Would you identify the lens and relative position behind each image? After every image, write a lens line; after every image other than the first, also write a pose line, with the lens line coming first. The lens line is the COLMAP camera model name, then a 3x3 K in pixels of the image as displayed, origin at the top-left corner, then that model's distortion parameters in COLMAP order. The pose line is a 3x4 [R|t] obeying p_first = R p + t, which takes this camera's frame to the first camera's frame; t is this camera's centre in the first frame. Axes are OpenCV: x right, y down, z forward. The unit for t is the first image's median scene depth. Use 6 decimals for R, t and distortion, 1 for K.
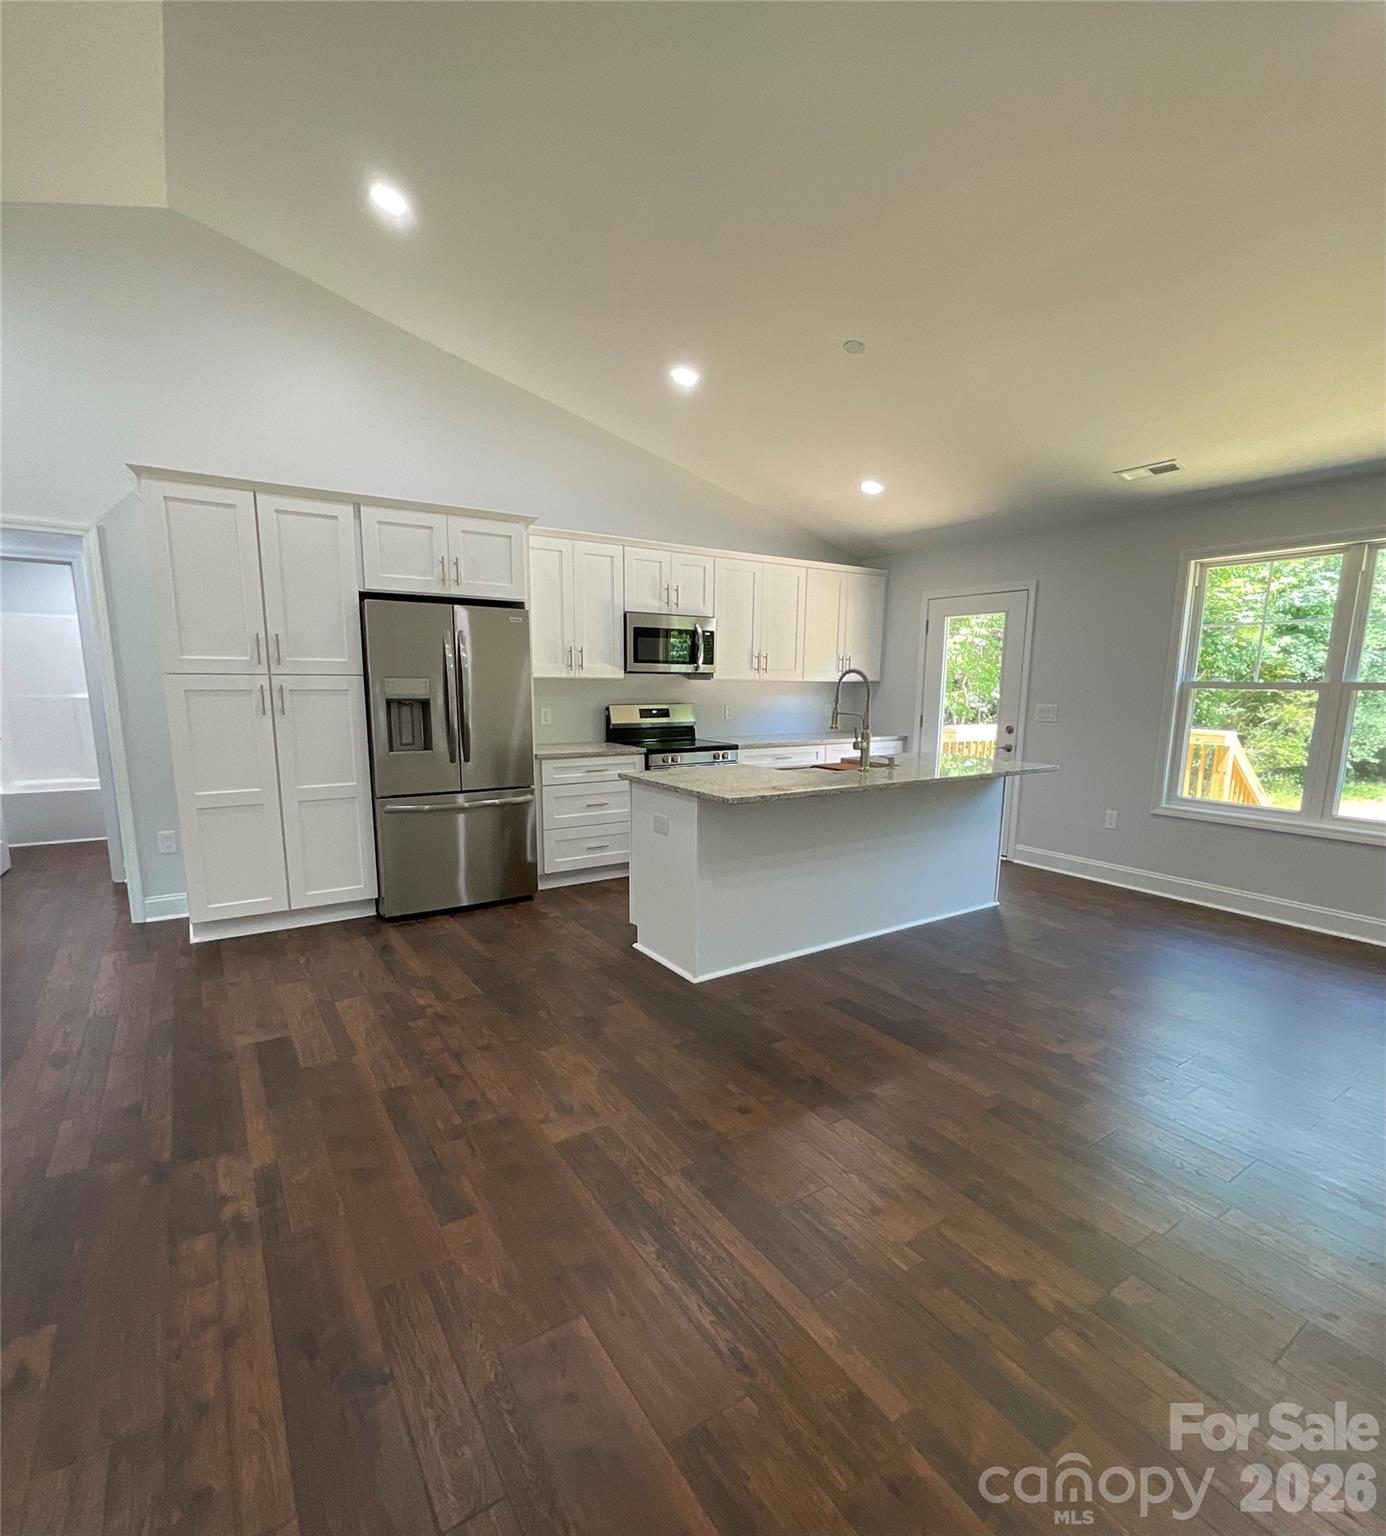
lens RADIAL K [[754.7, 0, 694.7], [0, 754.7, 816.3], [0, 0, 1]] dist [-0.003524, -0.000190]
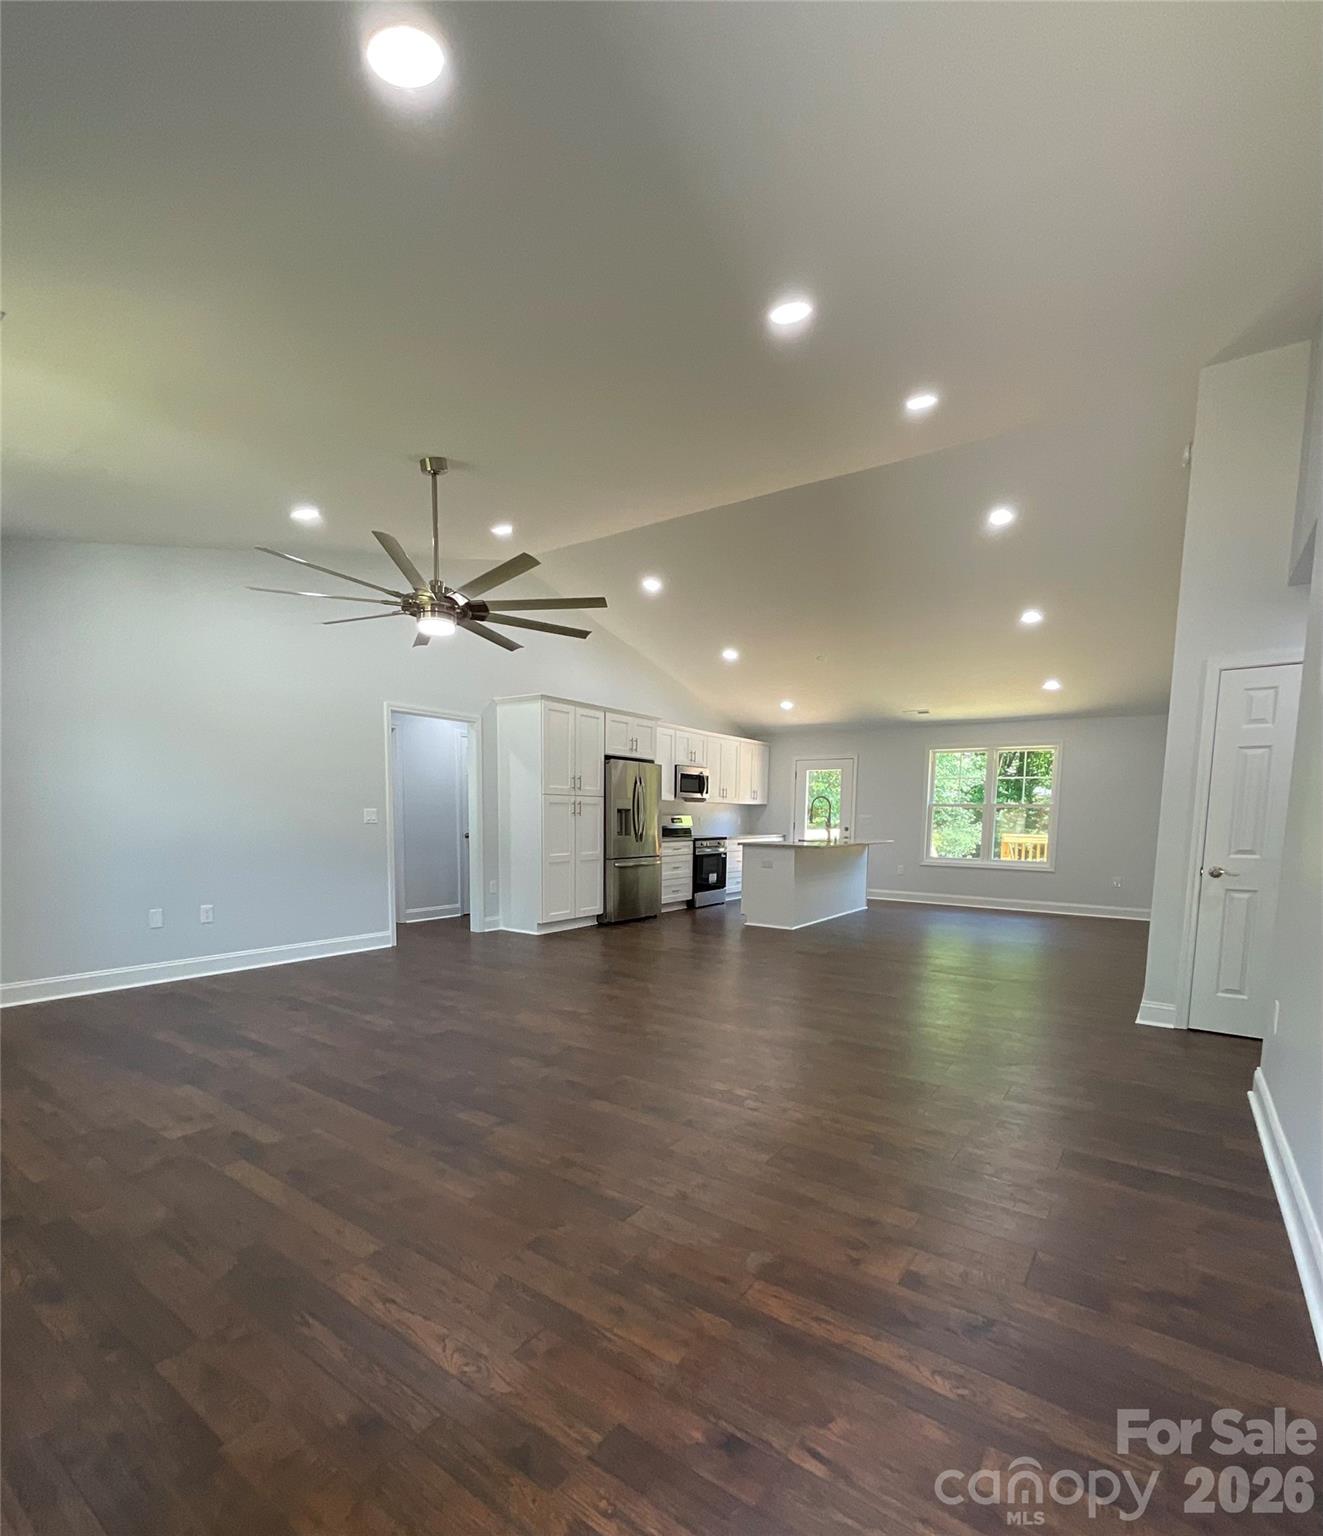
lens RADIAL K [[722.7, 0, 664.4], [0, 722.7, 889.9], [0, 0, 1]] dist [0.022189, -0.000160]
pose [[0.932357, -0.034171, 0.359921, -0.832723], [0.058955, 0.996568, -0.058106, 0.146760], [-0.356700, 0.075395, 0.931172, -0.666736]]
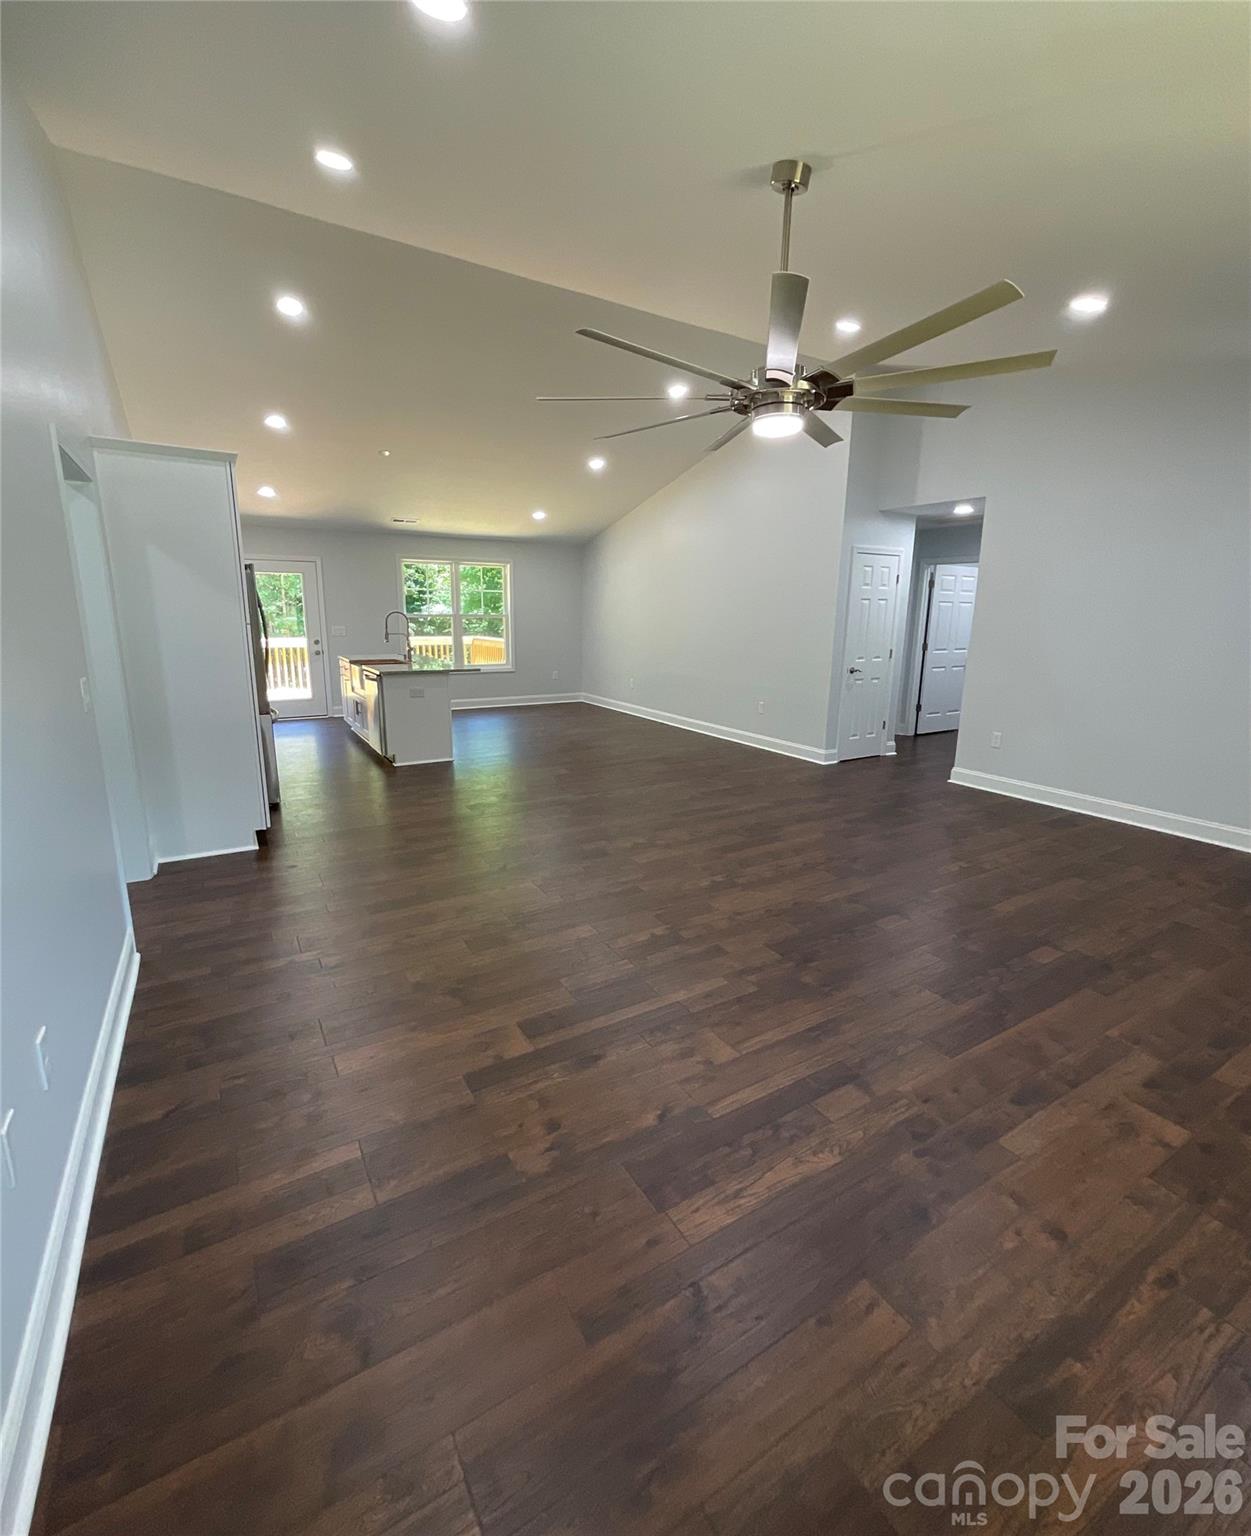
lens RADIAL K [[680.0, 0, 625.5], [0, 680.0, 768.0], [0, 0, 1]] dist [-0.001042, 0.000002]
pose [[0.044613, -0.230561, 0.972035, -1.344200], [0.170878, 0.960425, 0.219964, -0.072818], [-0.984282, 0.156286, 0.082245, 0.259875]]
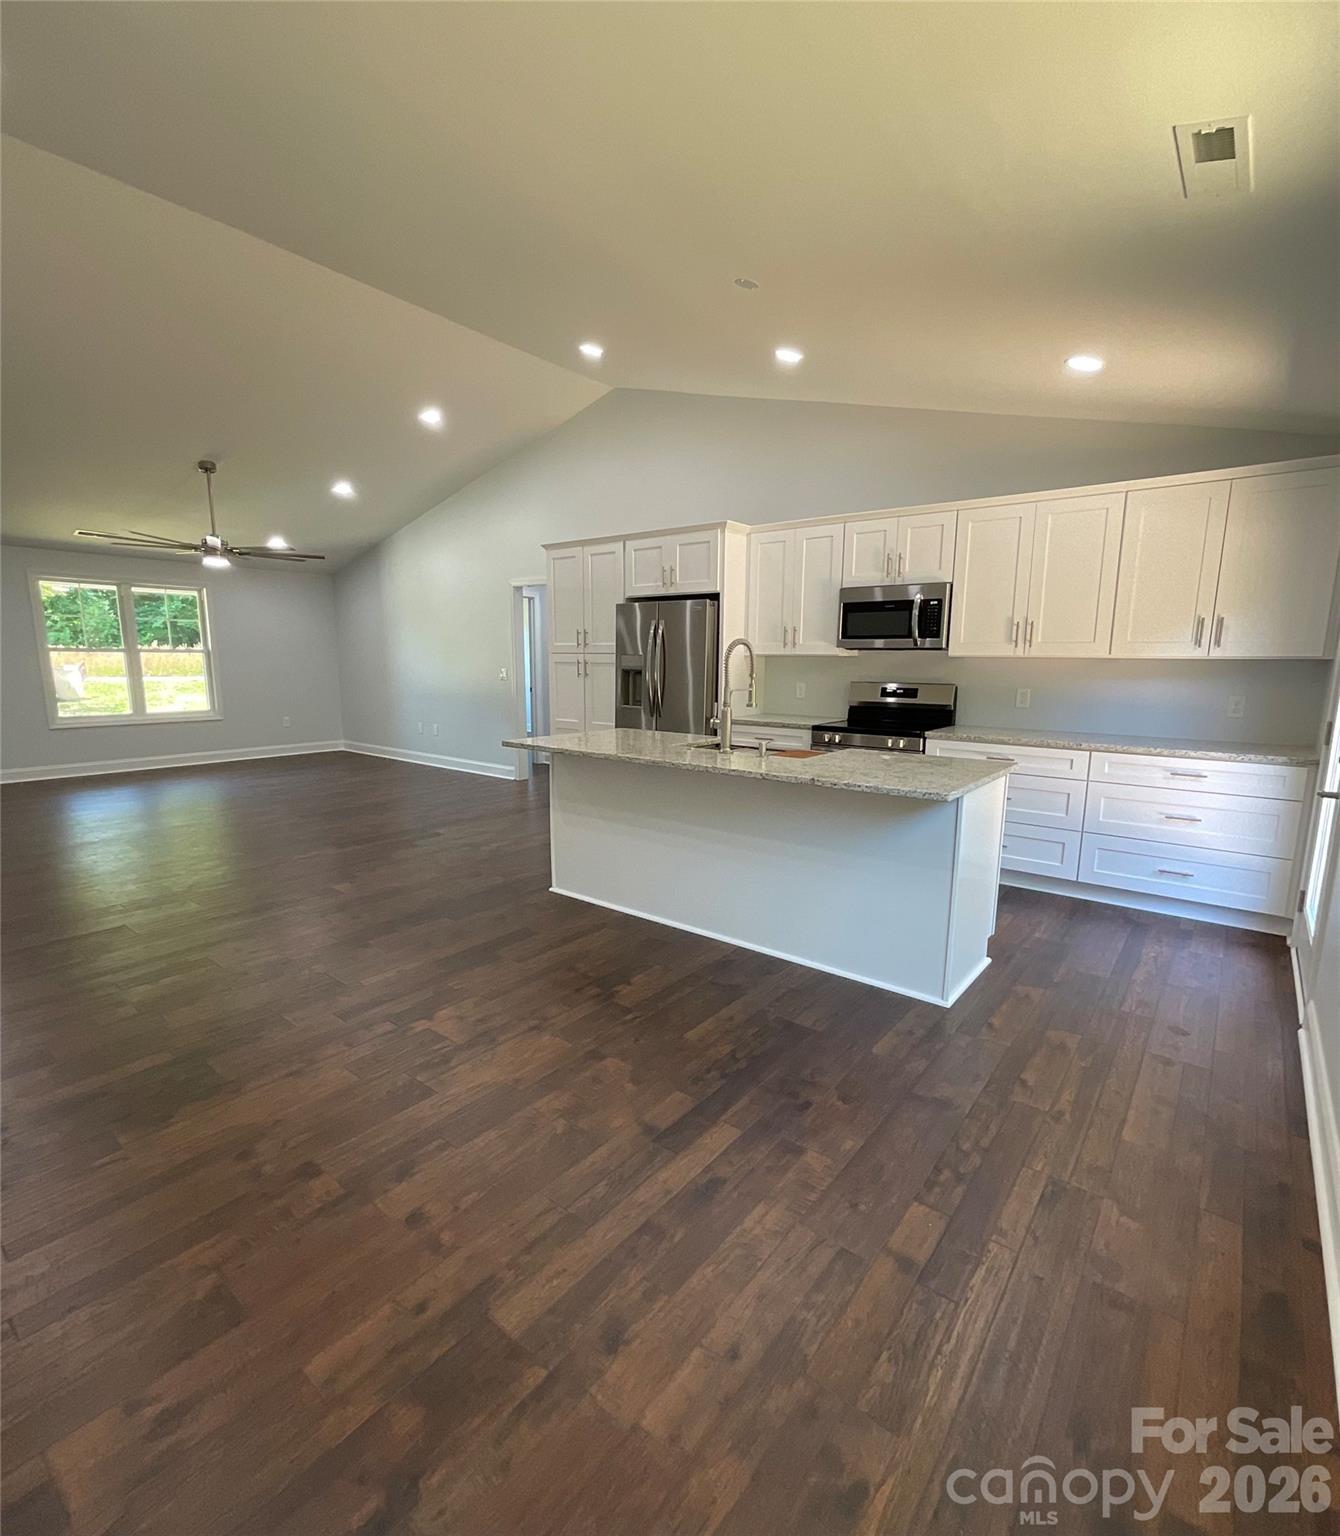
lens RADIAL K [[732.2, 0, 669.8], [0, 732.2, 781.6], [0, 0, 1]] dist [-0.003948, 0.010309]
pose [[0.306661, 0.153771, -0.939315, 0.859769], [-0.174660, 0.979197, 0.103278, -0.087906], [0.935656, 0.132389, 0.327139, 0.548112]]
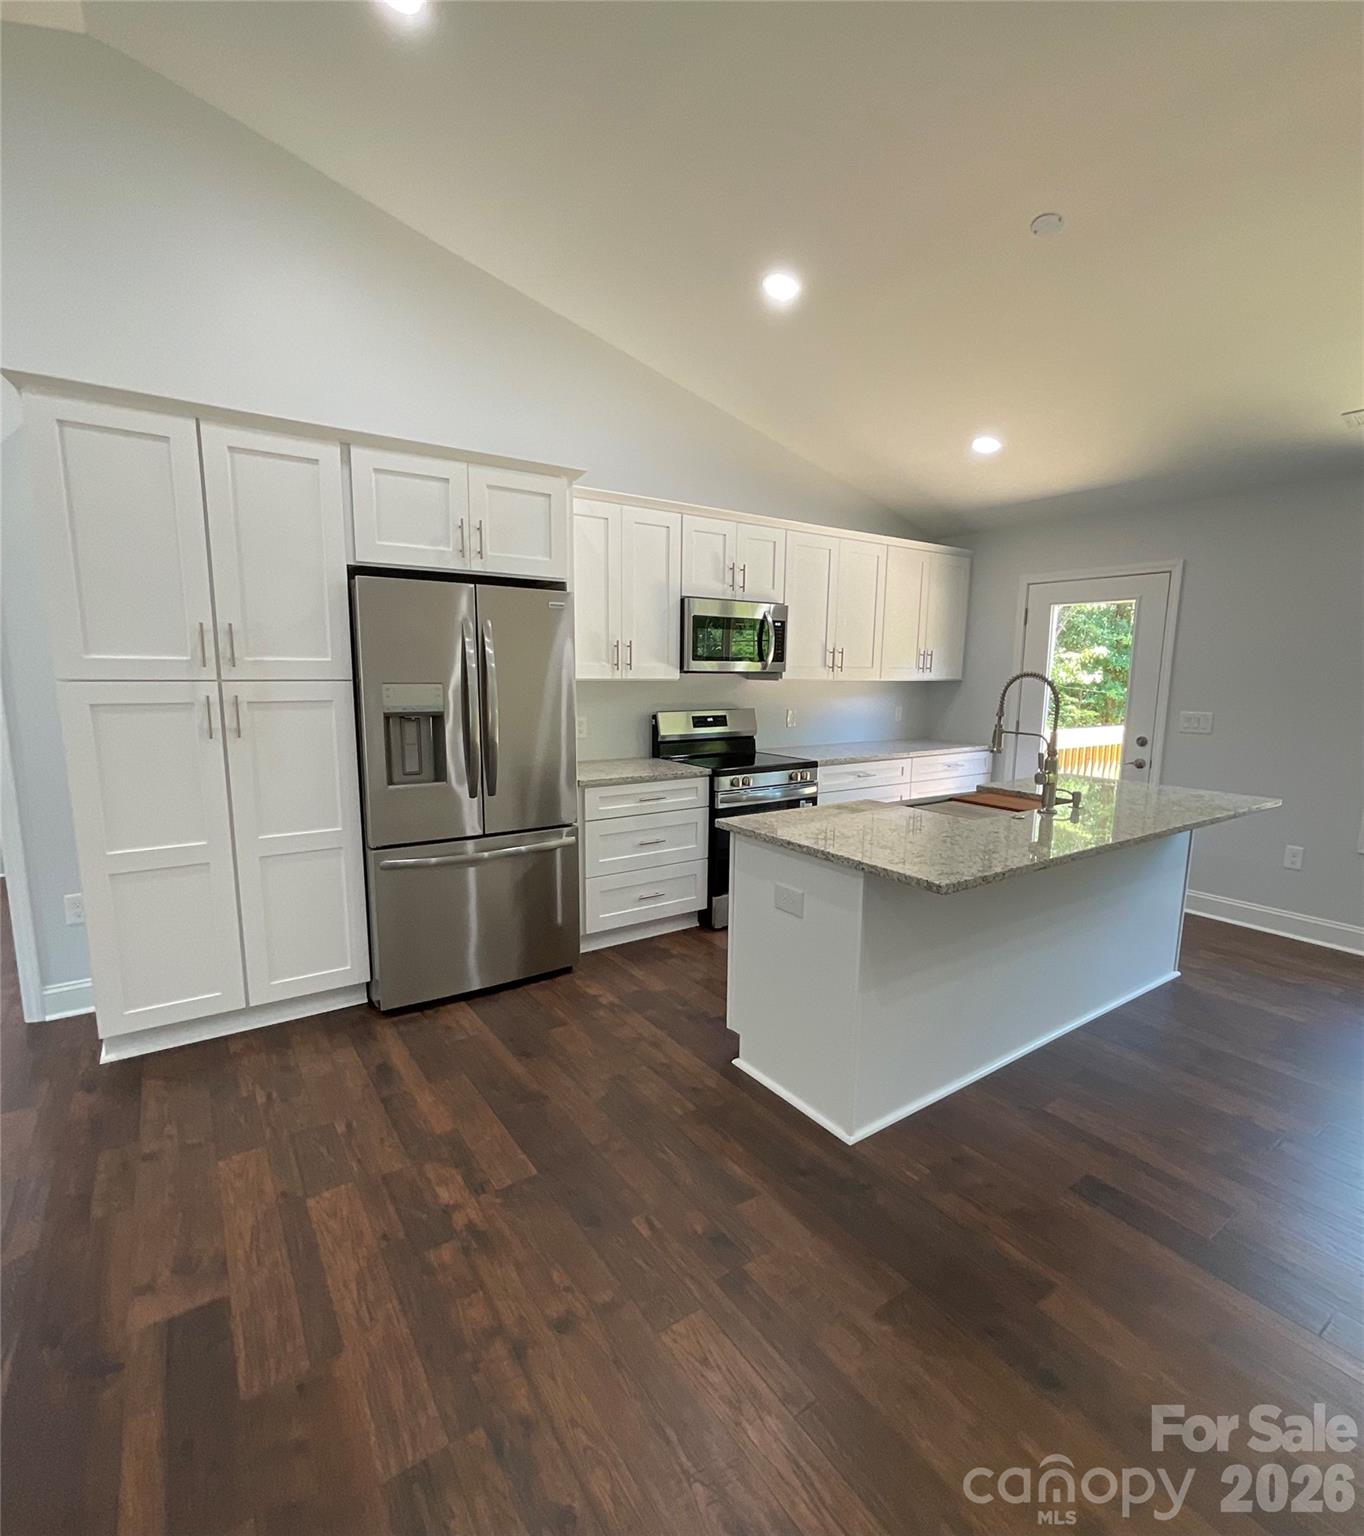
lens RADIAL K [[740.9, 0, 682.6], [0, 740.9, 786.2], [0, 0, 1]] dist [-0.003353, 0.001126]
pose [[0.999867, -0.001562, 0.016205, -0.114442], [0.001922, 0.999751, -0.022234, -0.058686], [-0.016167, 0.022262, 0.999621, 0.244411]]
